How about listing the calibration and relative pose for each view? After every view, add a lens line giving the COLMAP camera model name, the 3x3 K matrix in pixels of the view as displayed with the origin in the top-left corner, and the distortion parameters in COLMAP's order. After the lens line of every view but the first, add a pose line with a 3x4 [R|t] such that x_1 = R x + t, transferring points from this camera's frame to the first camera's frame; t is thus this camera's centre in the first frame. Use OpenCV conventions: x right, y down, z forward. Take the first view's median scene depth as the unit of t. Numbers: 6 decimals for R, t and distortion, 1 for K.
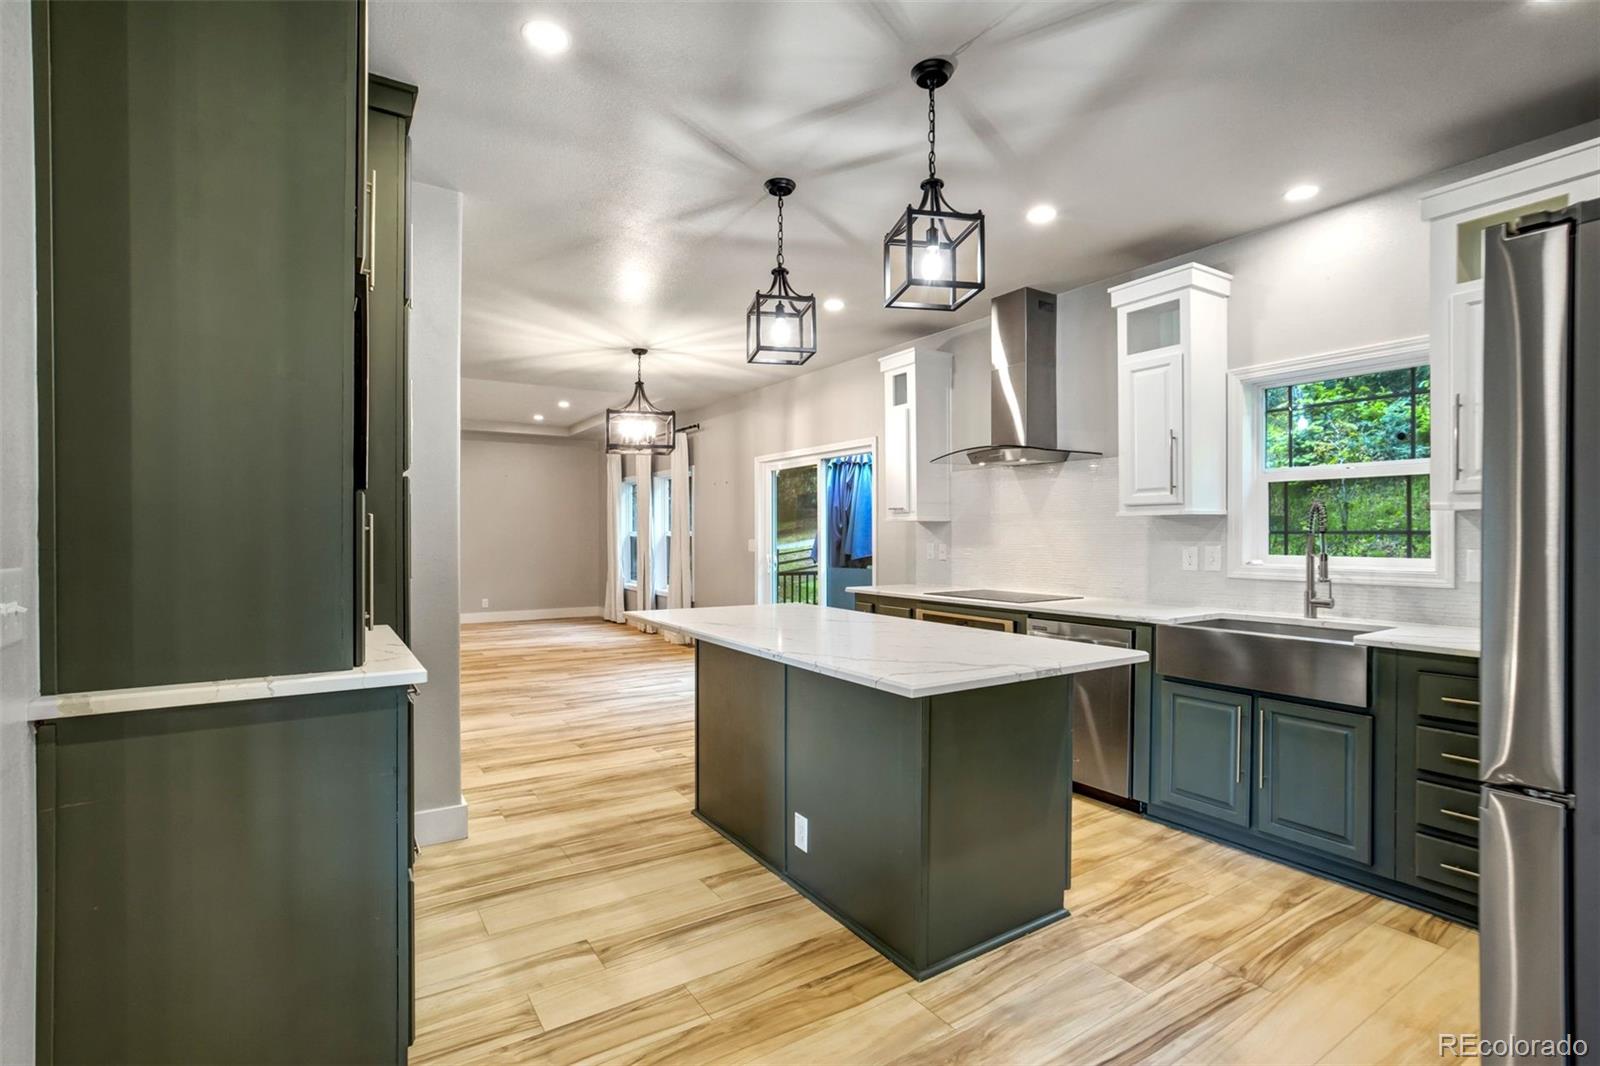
lens RADIAL K [[744.9, 0, 793.9], [0, 744.9, 539.0], [0, 0, 1]] dist [0.031422, 0.000080]
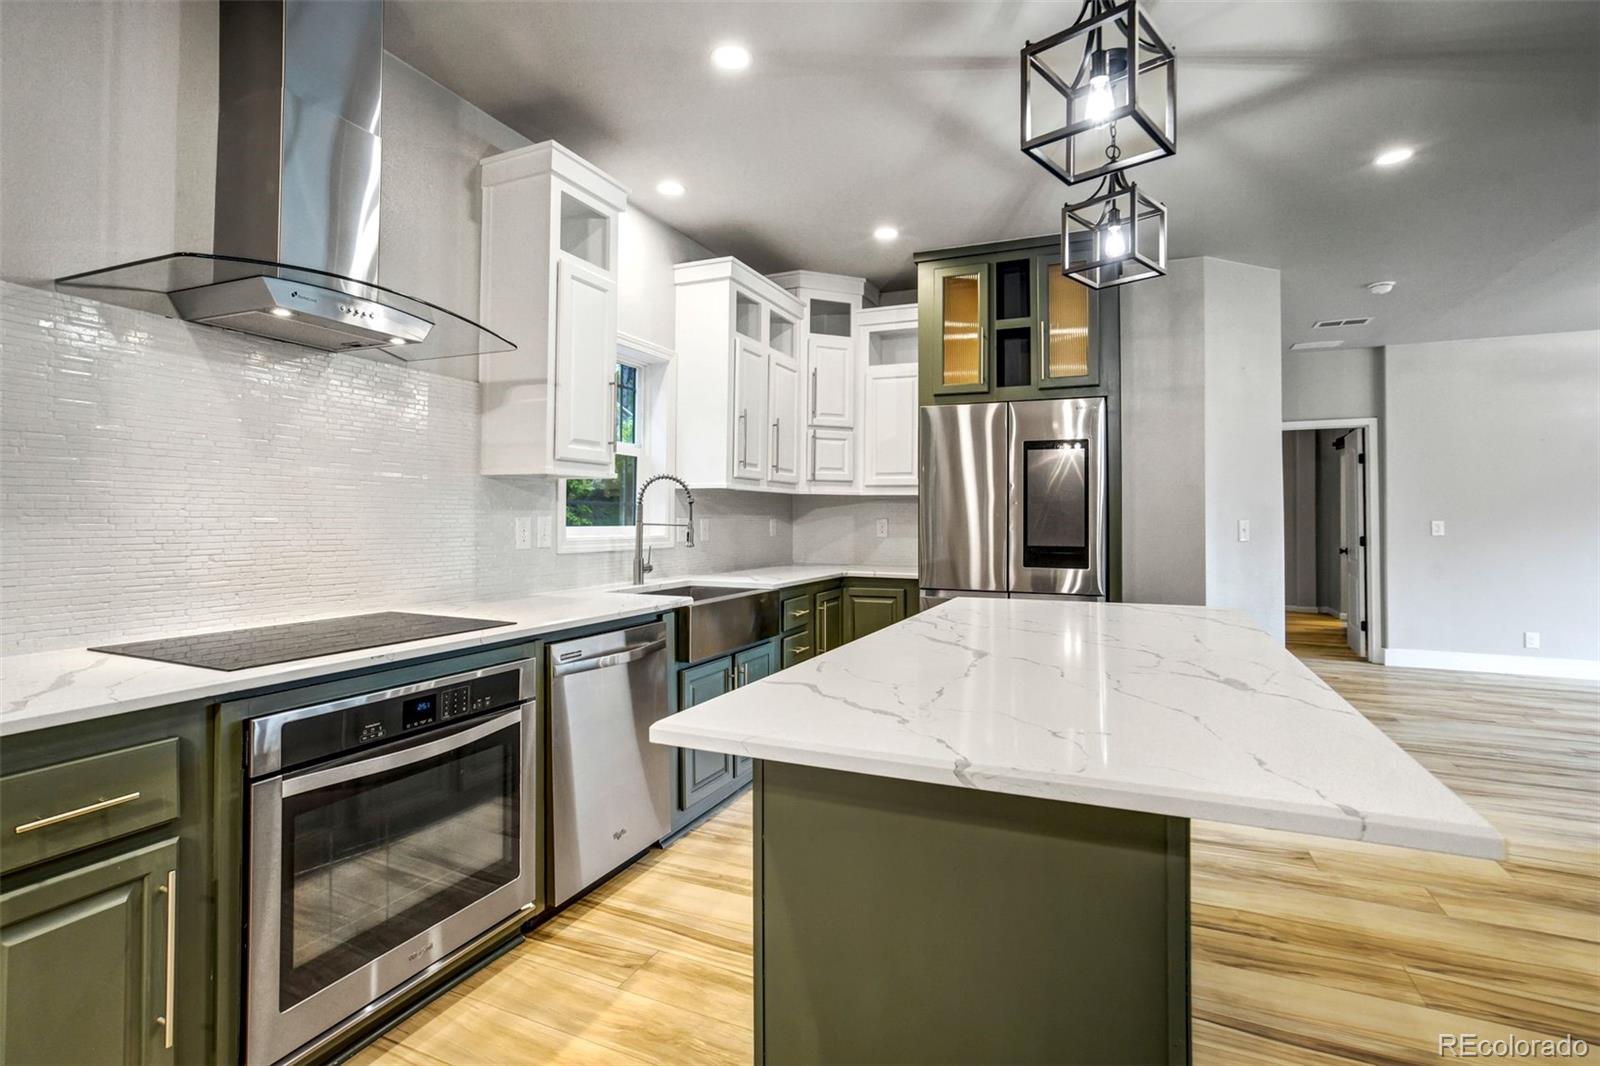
lens RADIAL K [[759.7, 0, 796.2], [0, 759.7, 509.7], [0, 0, 1]] dist [-0.038479, 0.021767]
pose [[-0.550332, 0.010697, 0.834877, -0.370956], [0.002321, 0.999934, -0.011282, 0.015479], [-0.834943, -0.004271, -0.550320, 1.635730]]
